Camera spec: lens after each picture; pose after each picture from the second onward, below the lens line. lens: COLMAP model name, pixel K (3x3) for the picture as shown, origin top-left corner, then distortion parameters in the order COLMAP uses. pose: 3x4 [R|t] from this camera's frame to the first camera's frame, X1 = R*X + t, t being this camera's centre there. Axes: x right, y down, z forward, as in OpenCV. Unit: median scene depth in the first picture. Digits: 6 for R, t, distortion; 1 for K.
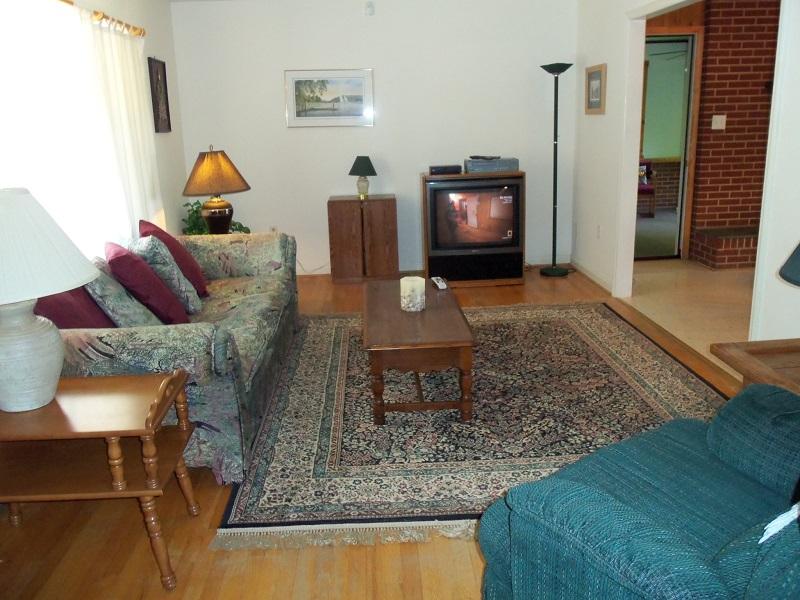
lens RADIAL K [[680.4, 0, 398.0], [0, 680.4, 298.0], [0, 0, 1]] dist [-0.019496, -0.035434]
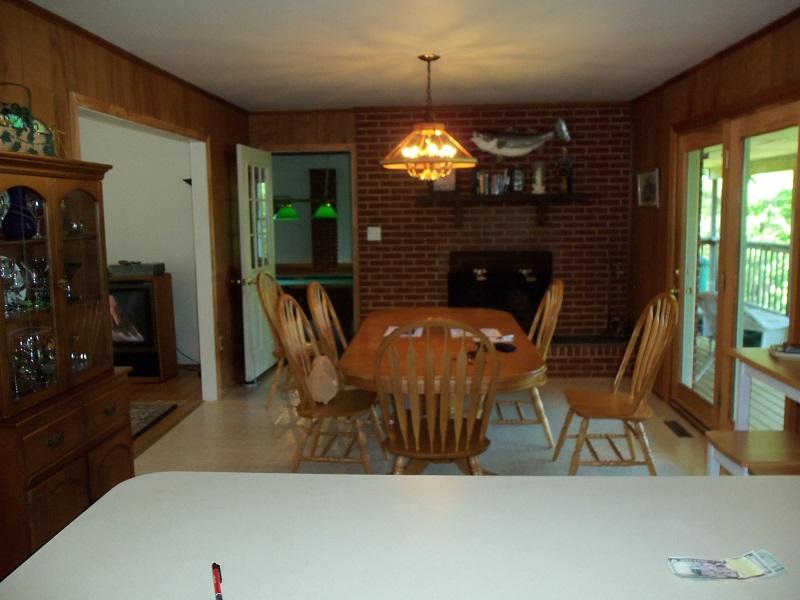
lens RADIAL K [[680.4, 0, 402.3], [0, 680.4, 300.7], [0, 0, 1]] dist [-0.019496, -0.035434]
pose [[0.995372, 0.034888, -0.089539, 0.614313], [-0.046335, 0.990544, -0.129133, -0.028053], [0.084187, 0.132685, 0.987576, -0.004869]]
